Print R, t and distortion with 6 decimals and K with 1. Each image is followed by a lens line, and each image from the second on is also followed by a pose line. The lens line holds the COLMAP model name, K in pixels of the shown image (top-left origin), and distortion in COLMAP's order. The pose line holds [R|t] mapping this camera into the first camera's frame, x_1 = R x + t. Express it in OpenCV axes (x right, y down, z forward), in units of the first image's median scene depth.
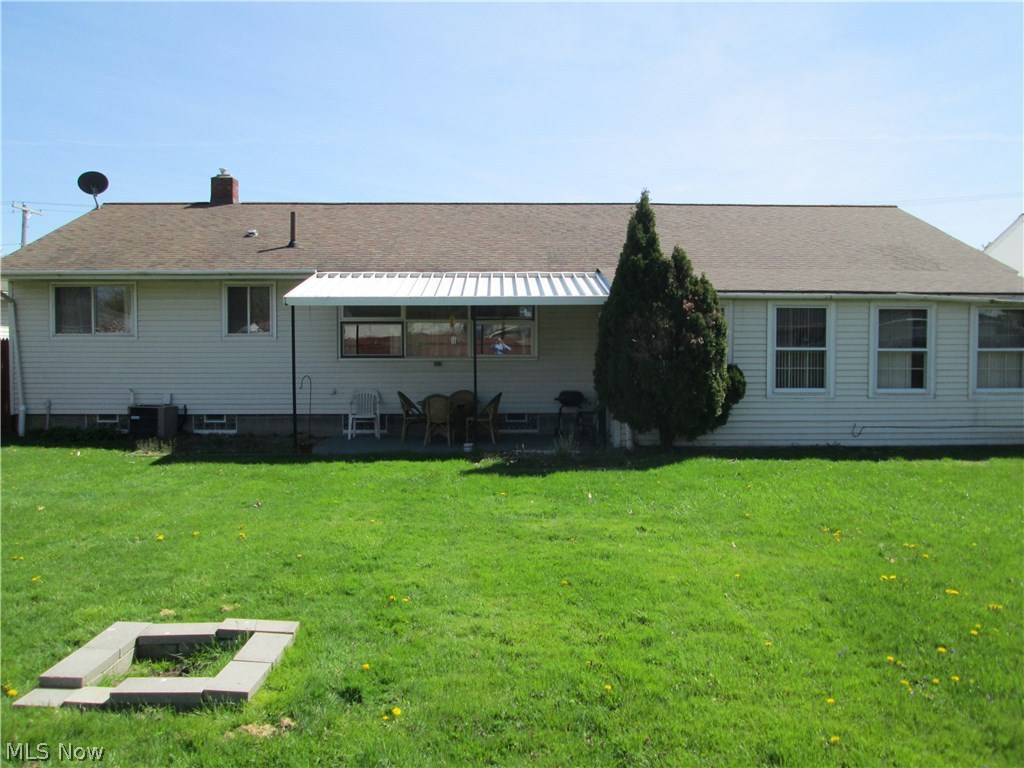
lens RADIAL K [[840.8, 0, 512.0], [0, 840.8, 384.0], [0, 0, 1]] dist [-0.053393, -0.002296]
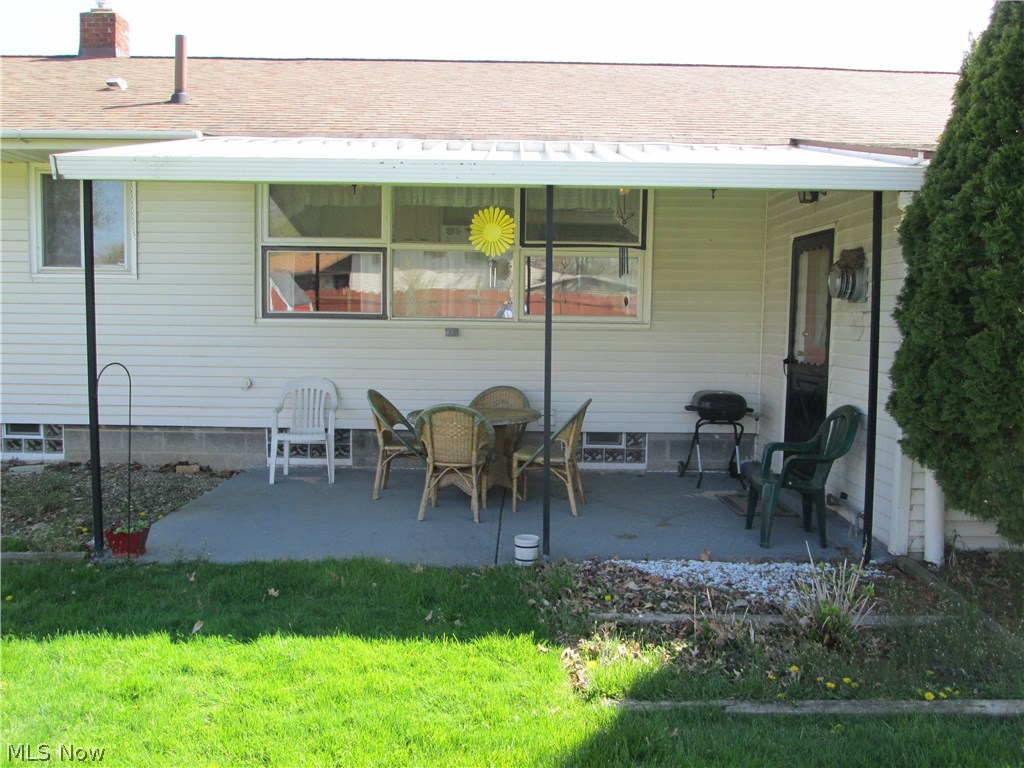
lens RADIAL K [[840.8, 0, 512.0], [0, 840.8, 384.0], [0, 0, 1]] dist [-0.053393, -0.002296]
pose [[0.999695, 0.018619, -0.016201, -0.044096], [-0.017911, 0.998921, 0.042856, -0.015313], [0.016981, -0.042553, 0.998950, 0.496716]]
